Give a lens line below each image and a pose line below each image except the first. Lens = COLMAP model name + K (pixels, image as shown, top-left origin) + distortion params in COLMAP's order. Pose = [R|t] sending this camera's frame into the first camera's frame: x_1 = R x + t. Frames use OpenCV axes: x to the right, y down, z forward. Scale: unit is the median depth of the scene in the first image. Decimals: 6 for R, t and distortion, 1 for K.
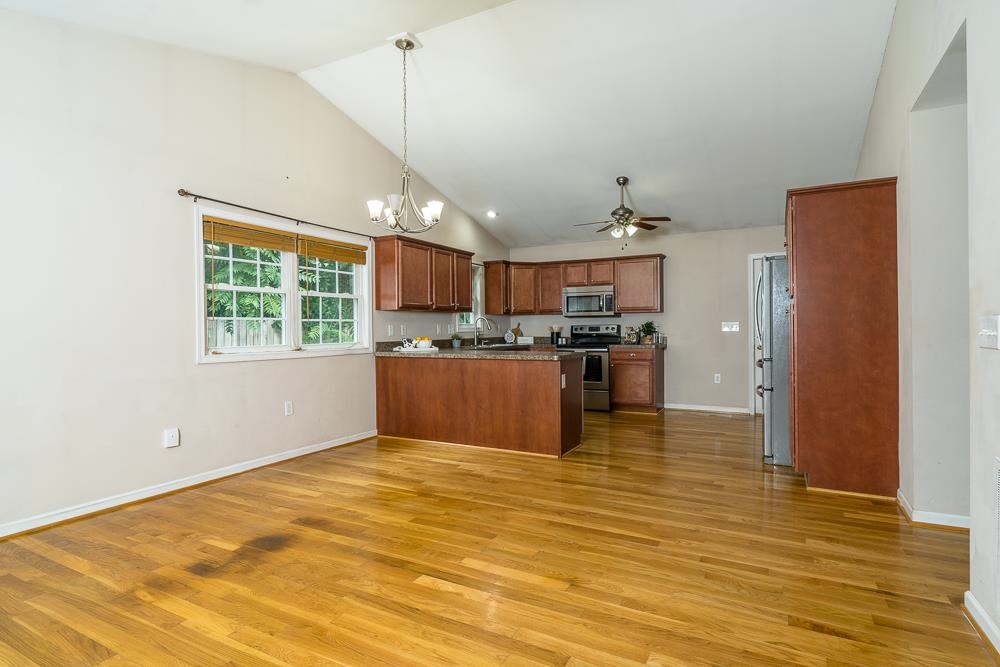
lens RADIAL K [[523.1, 0, 495.6], [0, 523.1, 331.1], [0, 0, 1]] dist [-0.005172, 0.000592]
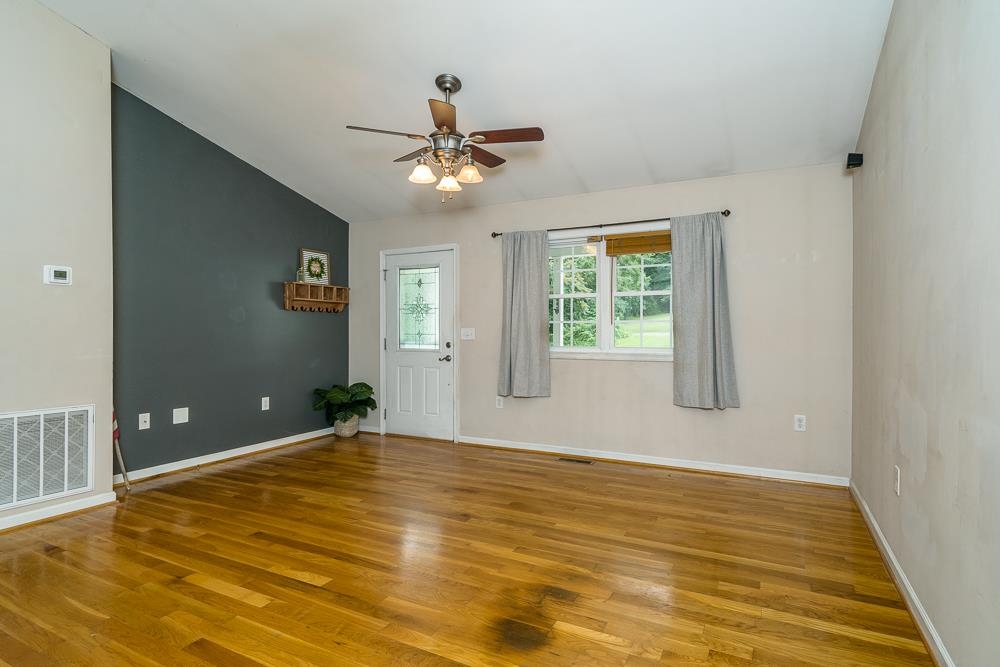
lens RADIAL K [[523.1, 0, 500.9], [0, 523.1, 332.4], [0, 0, 1]] dist [-0.005172, 0.000592]
pose [[-0.999660, 0.007672, -0.024909, -0.154177], [0.007482, 0.999942, 0.007717, -0.003689], [0.024967, 0.007528, -0.999660, 0.669852]]
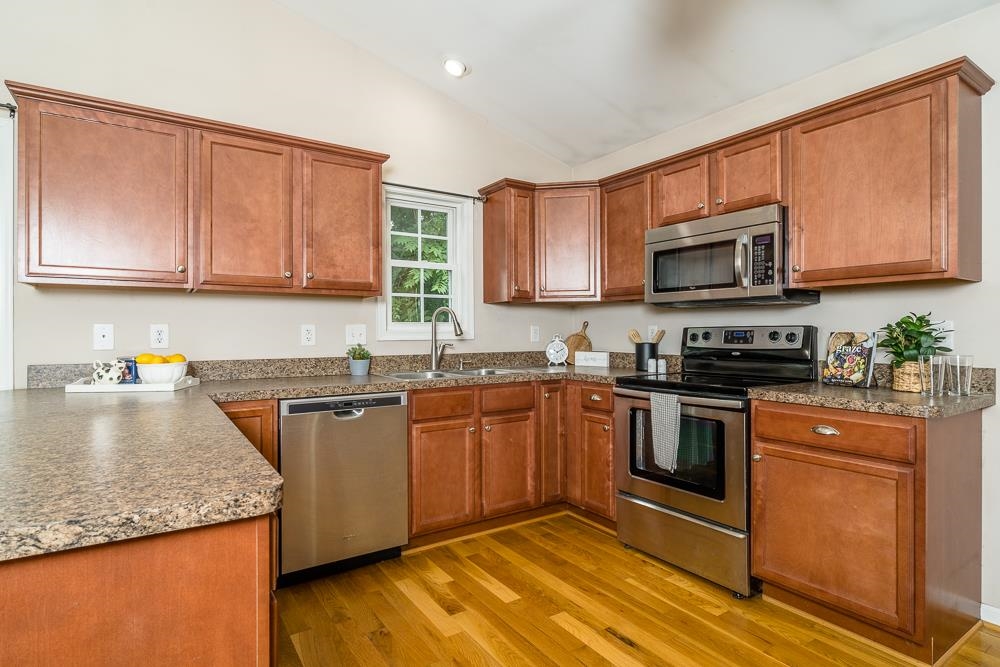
lens RADIAL K [[523.1, 0, 497.1], [0, 523.1, 330.8], [0, 0, 1]] dist [-0.005172, 0.000592]
pose [[0.885738, 0.006392, -0.464141, 0.220594], [-0.008179, 0.999965, -0.001837, -0.006883], [0.464113, 0.005423, 0.885760, 0.627225]]
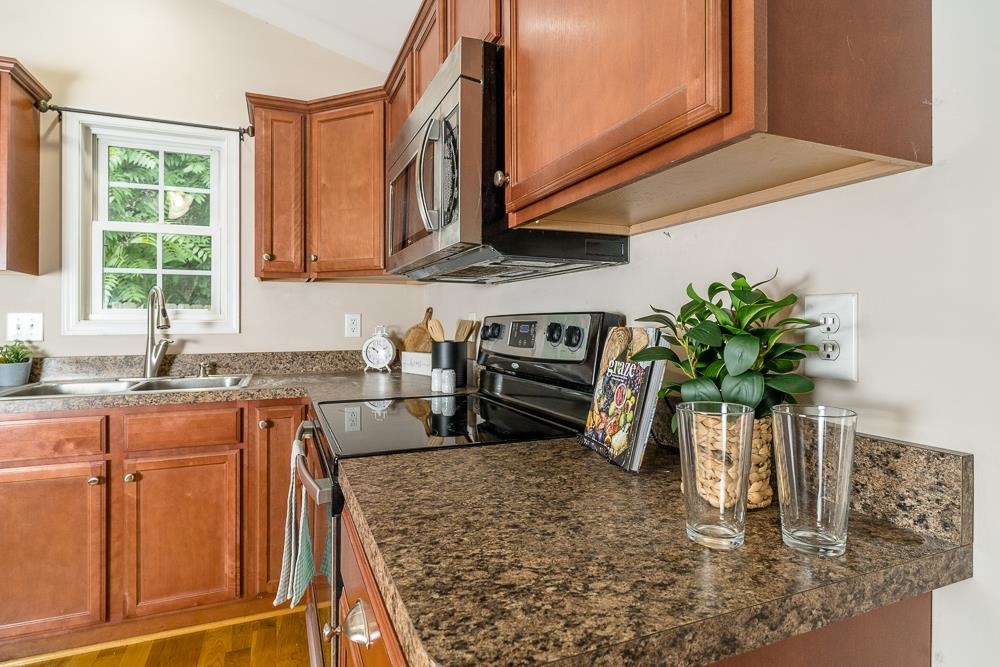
lens RADIAL K [[523.1, 0, 499.5], [0, 523.1, 318.5], [0, 0, 1]] dist [-0.005172, 0.000592]
pose [[0.778540, 0.004692, -0.627578, 0.322110], [-0.008299, 0.999962, -0.002820, -0.009980], [0.627541, 0.007403, 0.778549, 0.890909]]
